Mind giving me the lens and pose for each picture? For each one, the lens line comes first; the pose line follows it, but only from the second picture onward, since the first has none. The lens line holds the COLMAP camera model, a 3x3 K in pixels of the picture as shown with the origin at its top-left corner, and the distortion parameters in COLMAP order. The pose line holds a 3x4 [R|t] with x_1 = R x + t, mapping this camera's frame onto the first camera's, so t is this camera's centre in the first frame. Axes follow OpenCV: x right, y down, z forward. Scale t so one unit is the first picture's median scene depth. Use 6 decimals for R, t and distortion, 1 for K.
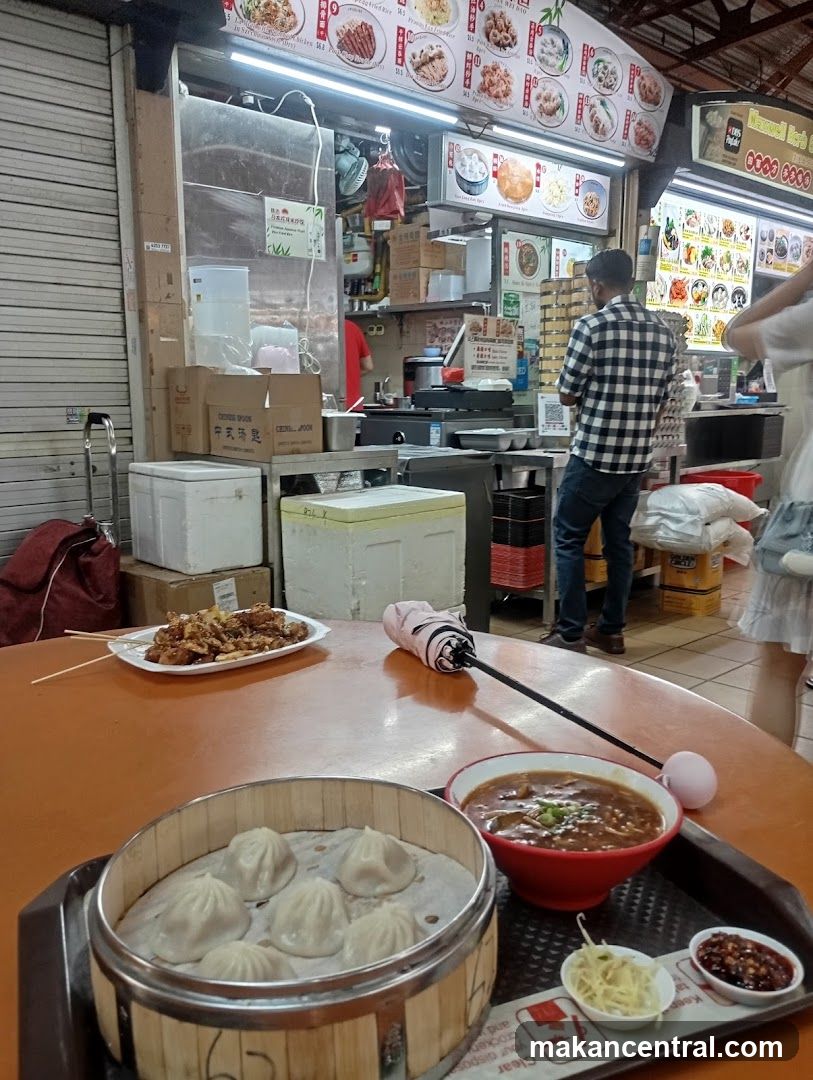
lens RADIAL K [[868.1, 0, 406.3], [0, 868.1, 542.9], [0, 0, 1]] dist [0.005058, -0.008232]
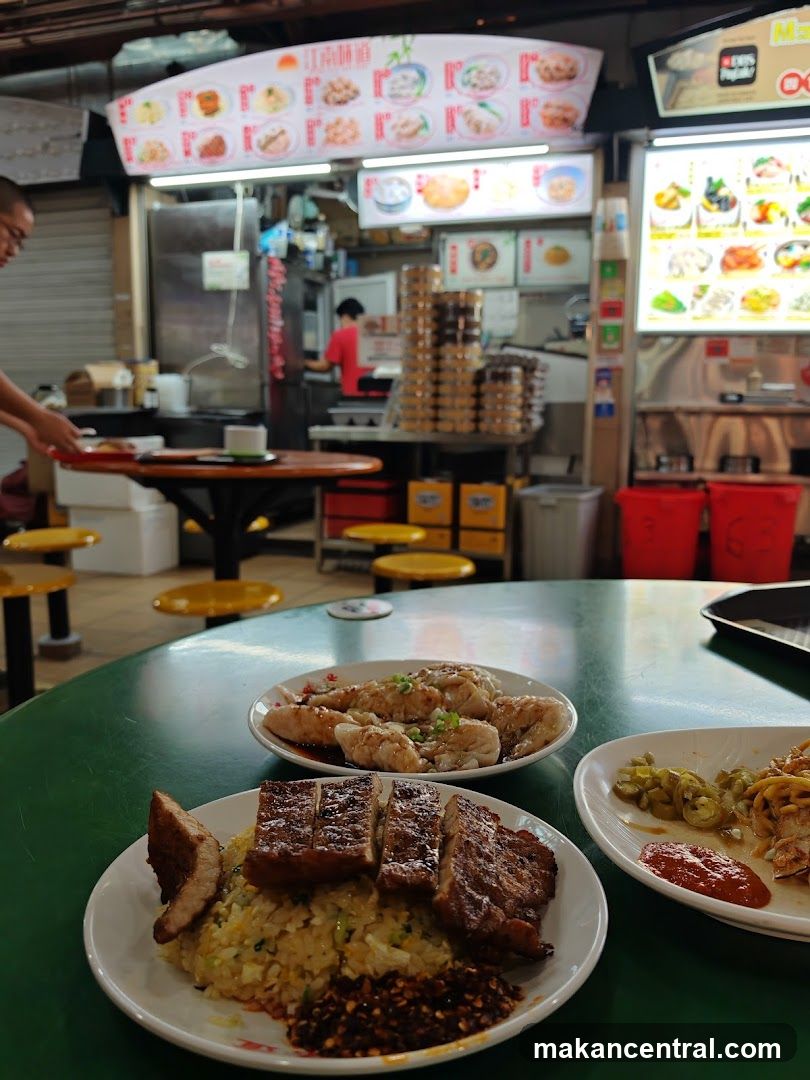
lens RADIAL K [[875.1, 0, 404.8], [0, 875.1, 538.5], [0, 0, 1]] dist [-0.041872, 0.018685]
pose [[0.495662, 0.151811, -0.855145, 1.163829], [-0.162681, 0.983407, 0.080287, -0.058482], [0.853143, 0.099321, 0.512134, 0.436043]]
